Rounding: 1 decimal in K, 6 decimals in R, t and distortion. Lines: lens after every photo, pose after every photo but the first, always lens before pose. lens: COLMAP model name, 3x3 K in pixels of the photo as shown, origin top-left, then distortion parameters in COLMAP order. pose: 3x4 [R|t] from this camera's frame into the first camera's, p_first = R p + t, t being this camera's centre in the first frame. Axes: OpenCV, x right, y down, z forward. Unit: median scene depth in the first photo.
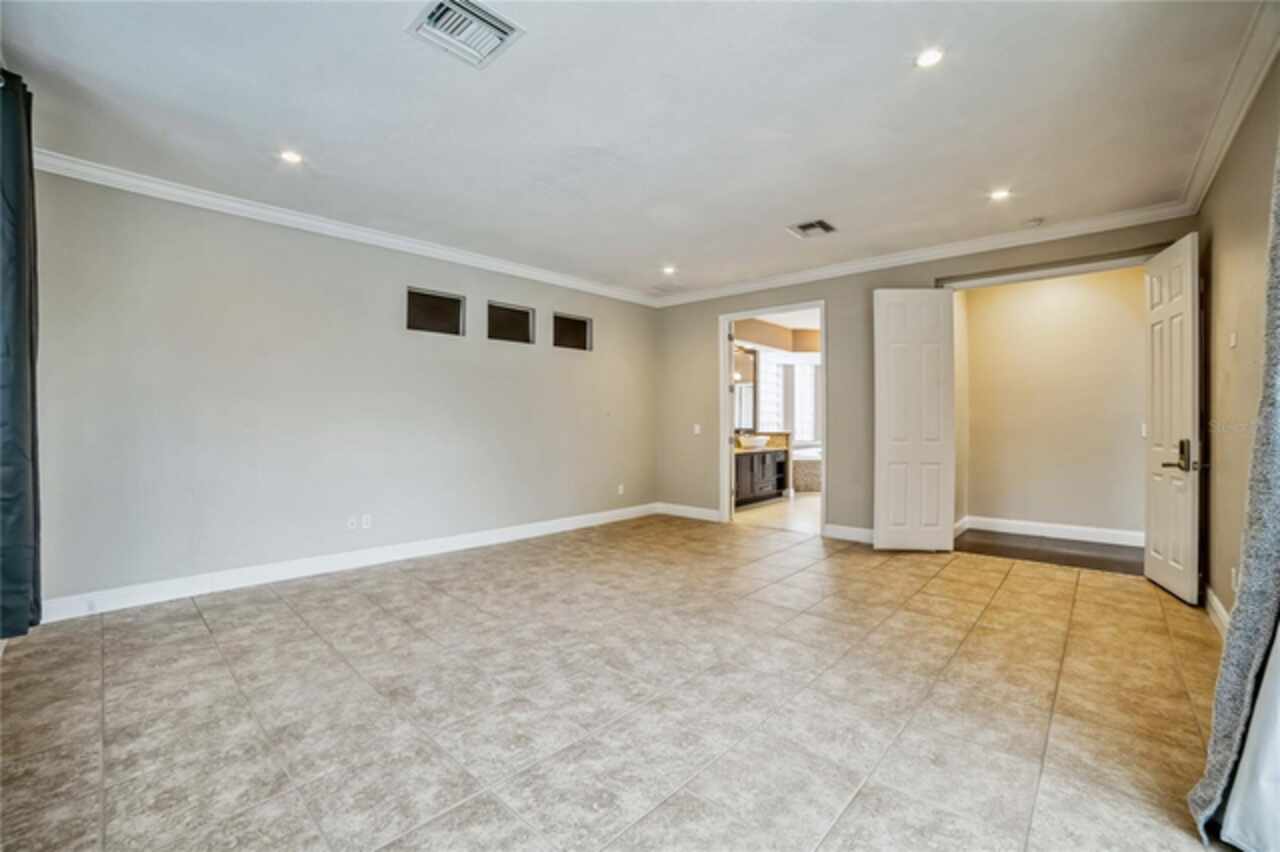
lens RADIAL K [[547.8, 0, 640.9], [0, 547.8, 432.4], [0, 0, 1]] dist [-0.087972, 0.030498]
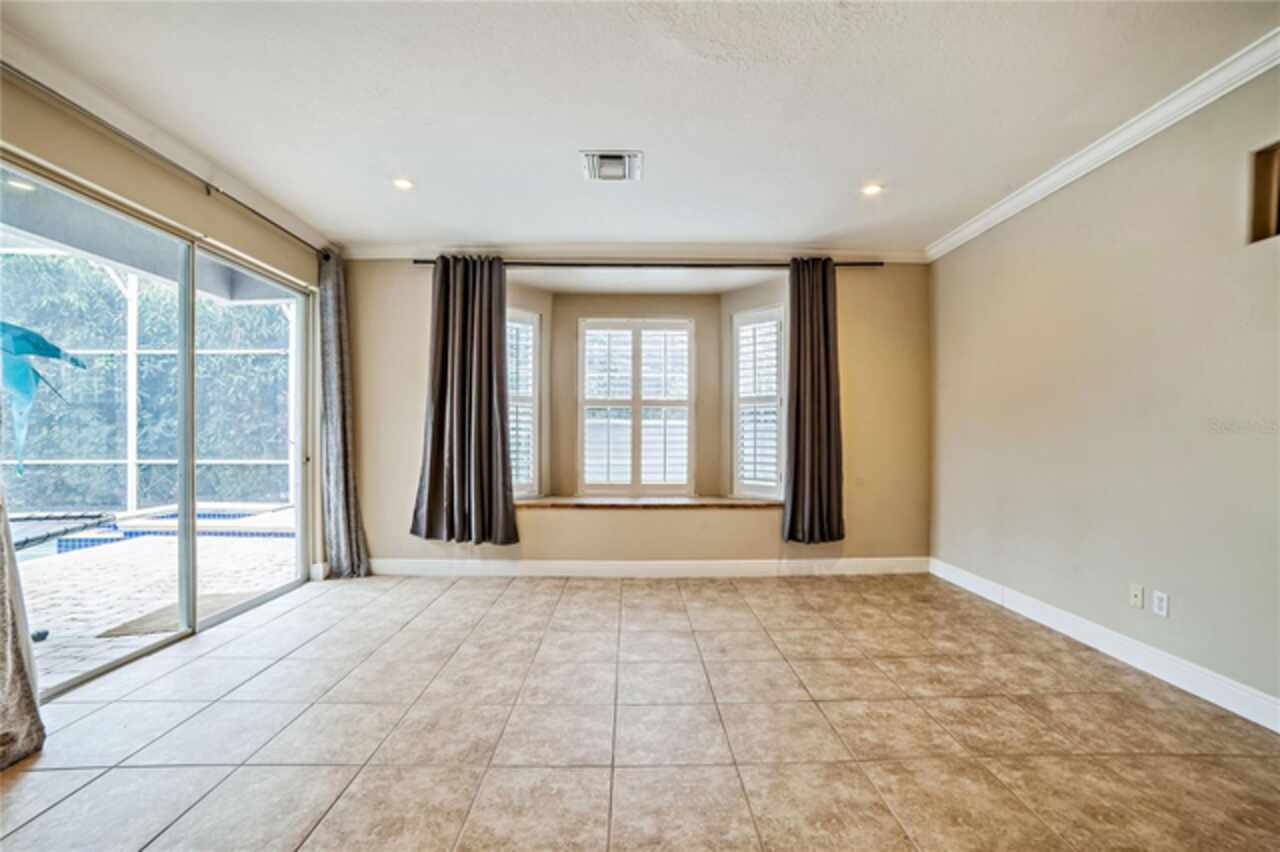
lens RADIAL K [[547.8, 0, 640.9], [0, 547.8, 432.4], [0, 0, 1]] dist [-0.087972, 0.030498]
pose [[-0.733260, -0.005969, -0.679922, 0.443960], [-0.015228, 0.999855, 0.007644, -0.025370], [0.679778, 0.015959, -0.733245, 1.518860]]
